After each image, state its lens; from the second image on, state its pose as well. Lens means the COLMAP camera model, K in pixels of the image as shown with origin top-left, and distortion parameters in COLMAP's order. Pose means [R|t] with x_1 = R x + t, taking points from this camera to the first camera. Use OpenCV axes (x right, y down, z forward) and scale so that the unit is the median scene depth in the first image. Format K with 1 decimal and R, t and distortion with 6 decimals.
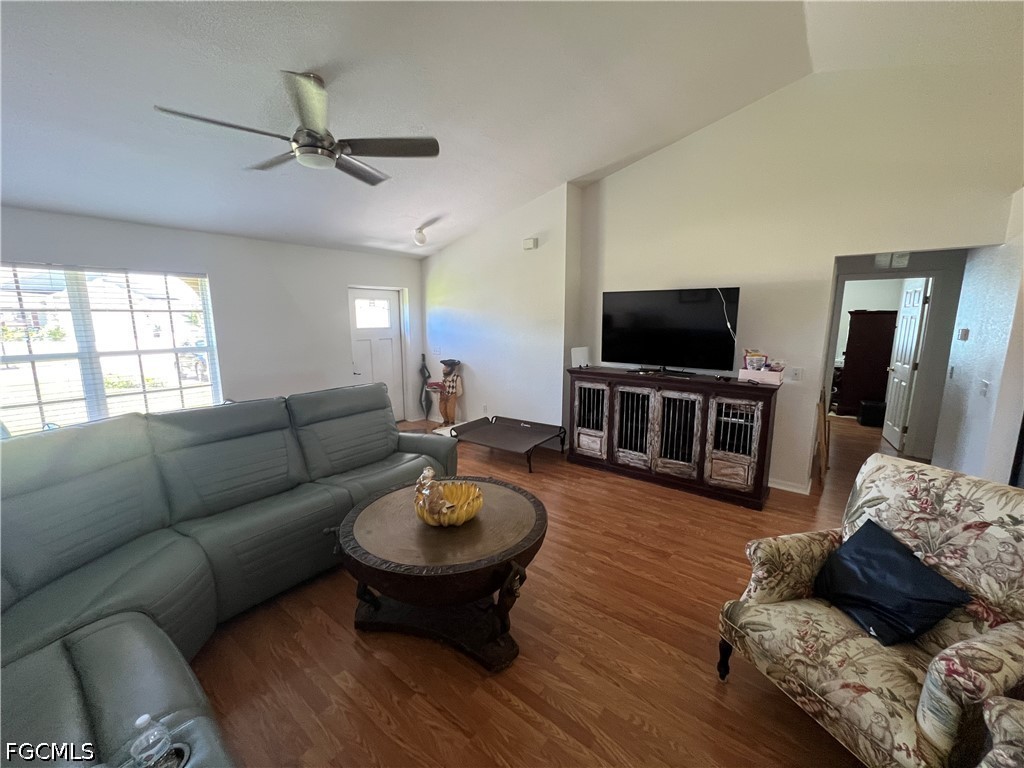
lens RADIAL K [[408.6, 0, 511.3], [0, 408.6, 382.9], [0, 0, 1]] dist [-0.001522, -0.000204]
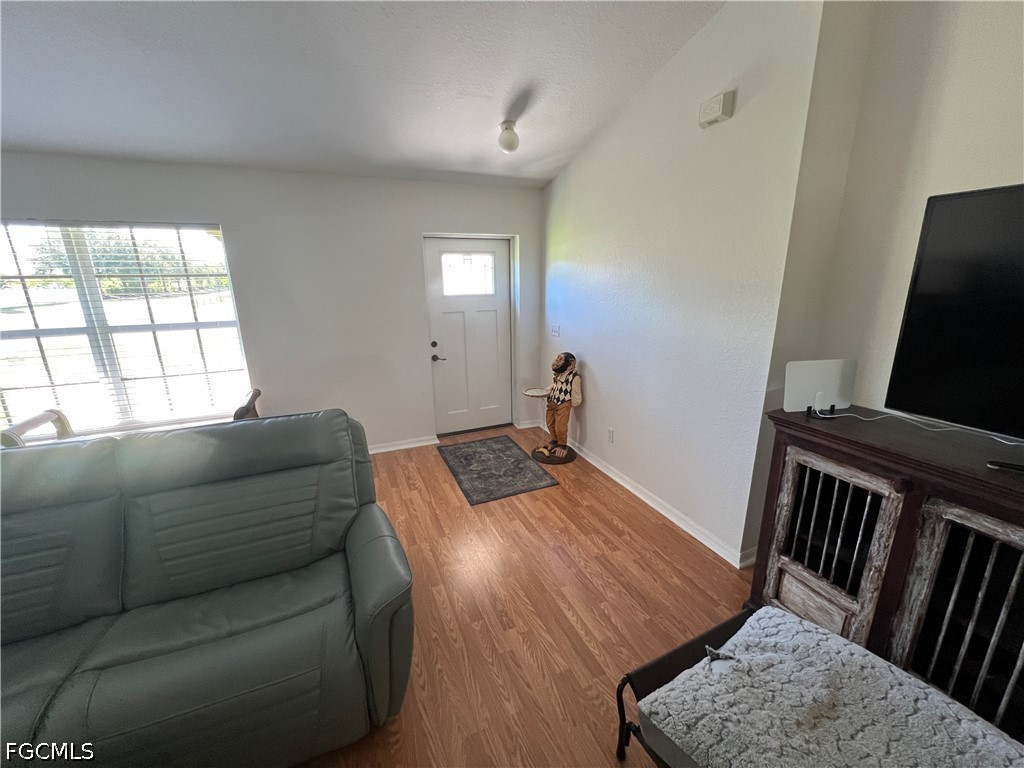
lens RADIAL K [[408.6, 0, 511.3], [0, 408.6, 382.9], [0, 0, 1]] dist [-0.001522, -0.000204]
pose [[0.878404, 0.110195, -0.465042, 0.099261], [-0.065426, 0.991621, 0.111390, -0.090083], [0.473420, -0.067420, 0.878253, 0.538692]]
